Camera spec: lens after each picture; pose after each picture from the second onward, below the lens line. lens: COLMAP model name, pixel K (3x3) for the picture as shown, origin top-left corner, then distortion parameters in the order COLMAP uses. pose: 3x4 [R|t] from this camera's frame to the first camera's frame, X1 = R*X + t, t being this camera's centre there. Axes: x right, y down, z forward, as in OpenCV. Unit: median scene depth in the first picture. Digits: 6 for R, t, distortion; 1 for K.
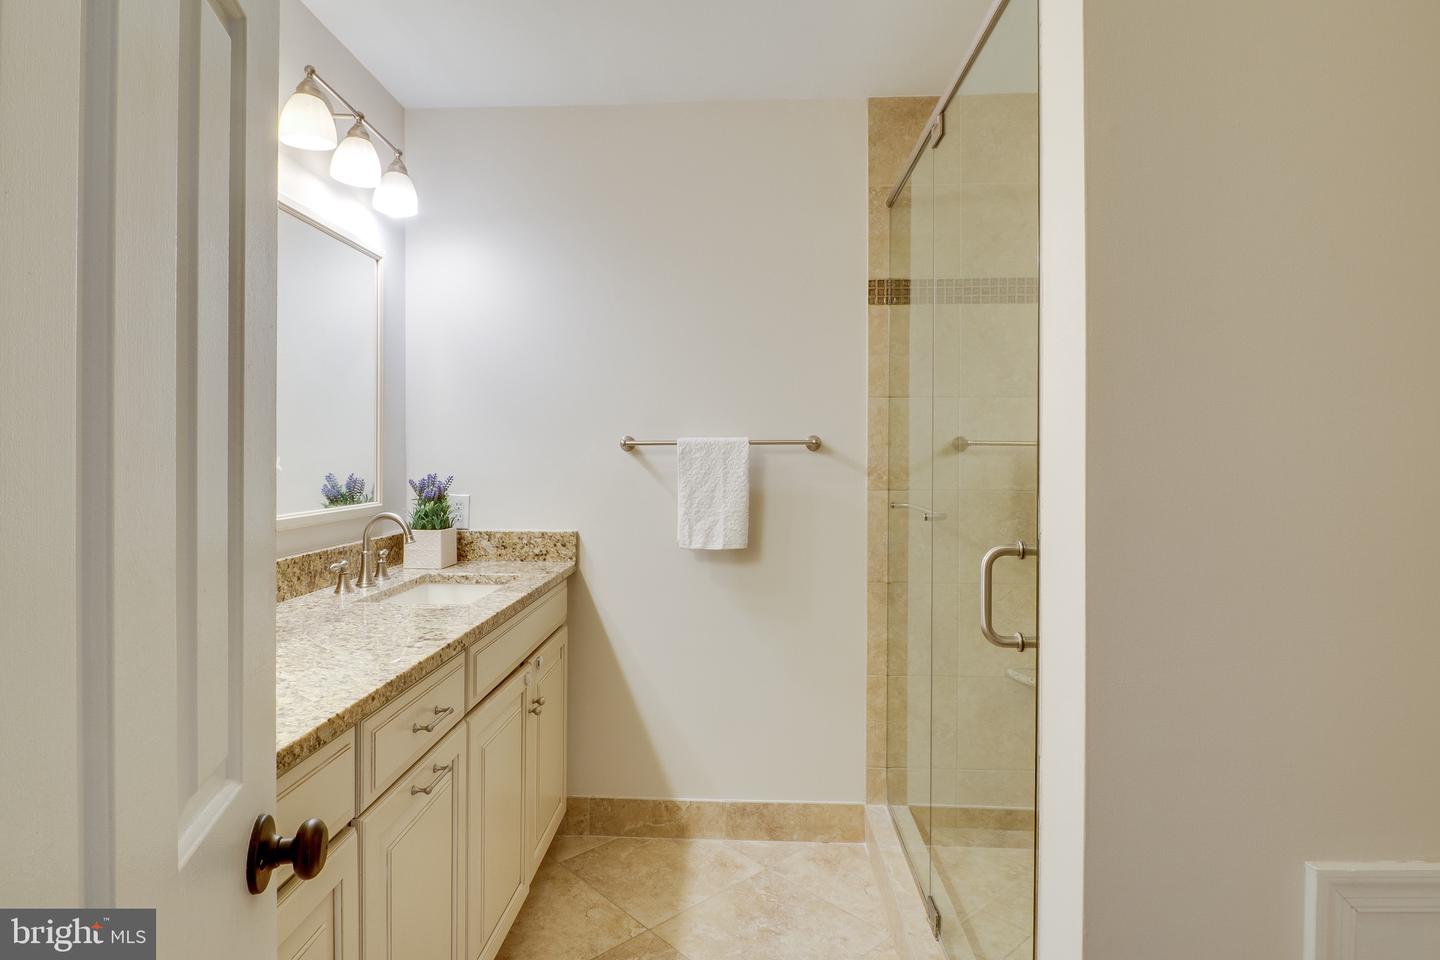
lens RADIAL K [[794.9, 0, 720.5], [0, 794.9, 474.8], [0, 0, 1]] dist [-0.014677, -0.003143]
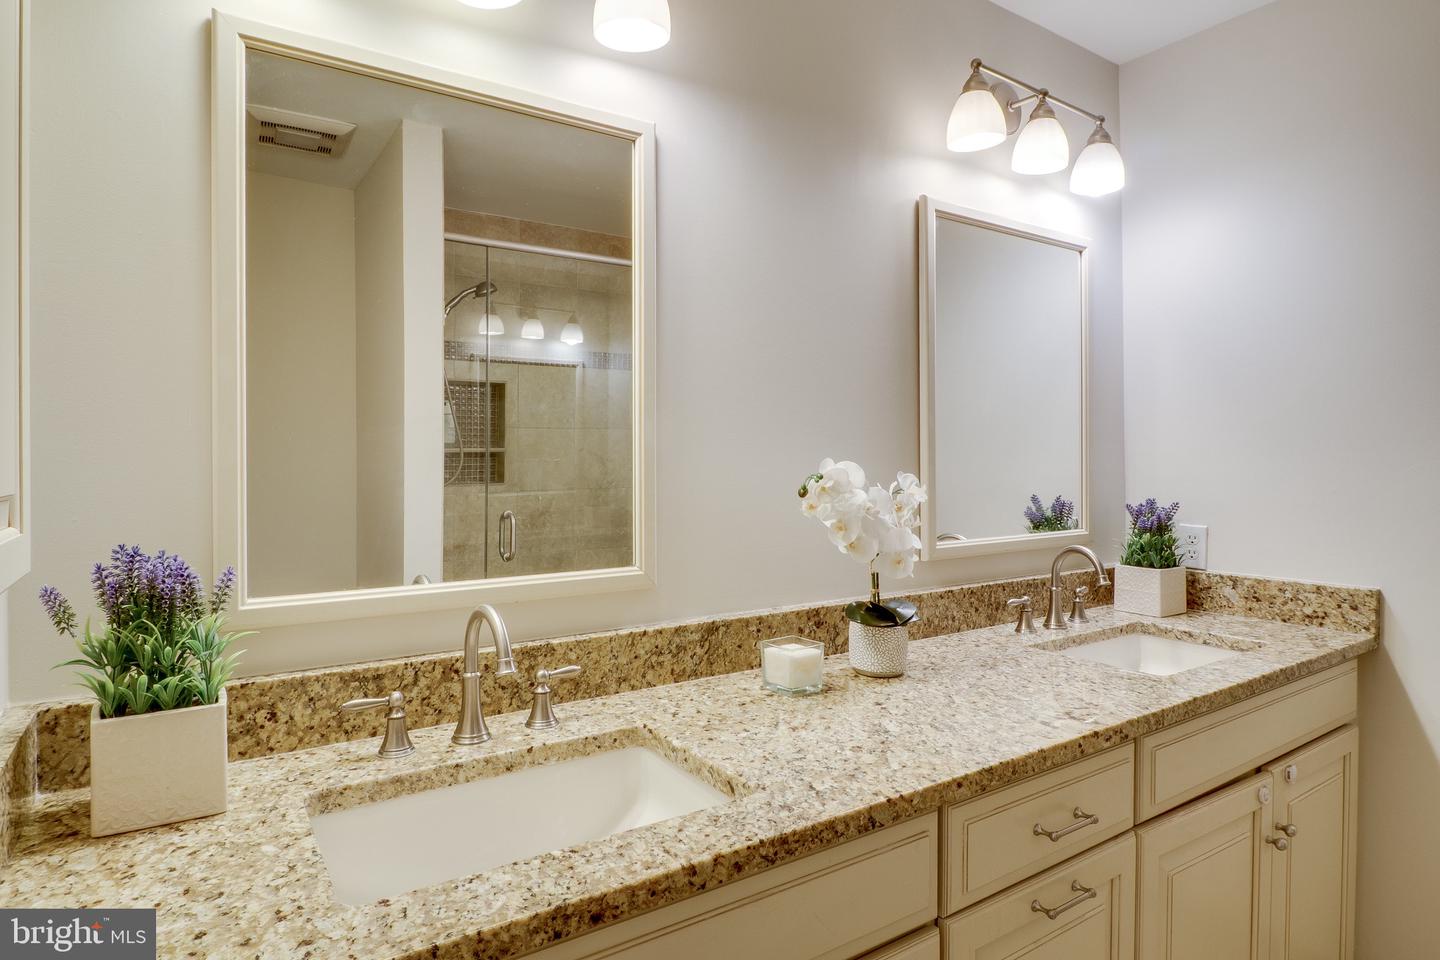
lens RADIAL K [[794.9, 0, 715.8], [0, 794.9, 467.5], [0, 0, 1]] dist [-0.014677, -0.003143]
pose [[0.562711, 0.001979, -0.826651, 0.061380], [-0.012422, 0.999904, -0.006062, -0.024917], [0.826560, 0.013680, 0.562682, 0.190421]]
